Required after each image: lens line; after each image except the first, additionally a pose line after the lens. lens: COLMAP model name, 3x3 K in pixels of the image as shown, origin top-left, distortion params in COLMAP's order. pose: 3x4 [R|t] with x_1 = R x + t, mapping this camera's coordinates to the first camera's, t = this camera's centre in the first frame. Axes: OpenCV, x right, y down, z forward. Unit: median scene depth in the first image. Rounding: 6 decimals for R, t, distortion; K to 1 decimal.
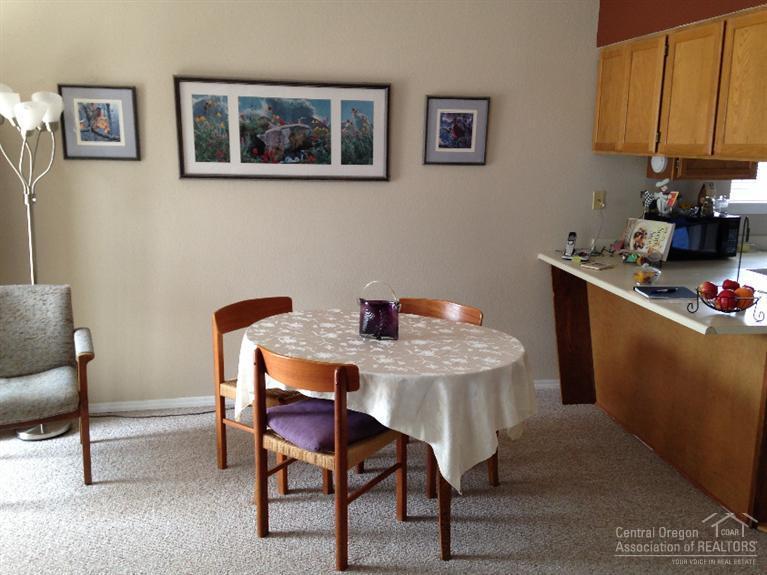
lens RADIAL K [[696.8, 0, 385.8], [0, 696.8, 287.0], [0, 0, 1]] dist [0.209458, -0.311770]
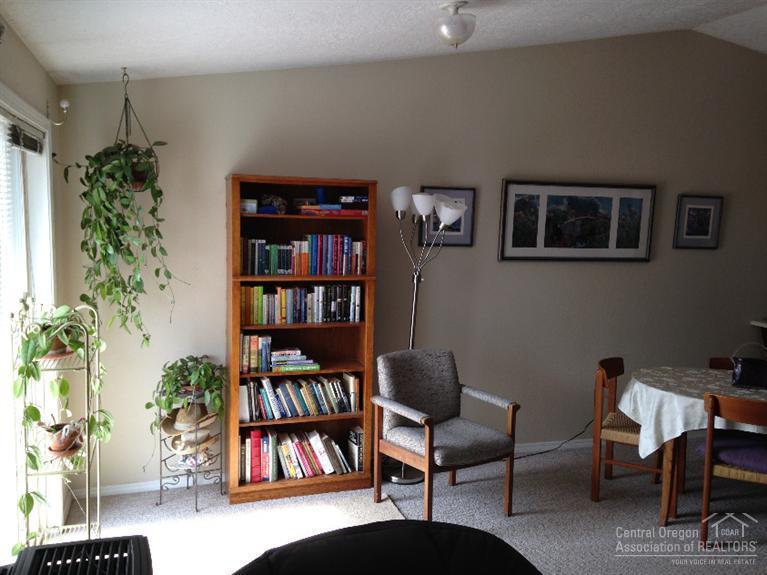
lens RADIAL K [[696.8, 0, 385.8], [0, 696.8, 287.0], [0, 0, 1]] dist [0.209458, -0.311770]
pose [[0.987579, -0.001831, 0.157113, -0.664120], [0.018961, 0.994013, -0.107600, 0.017200], [-0.155975, 0.109242, 0.981701, -0.141053]]
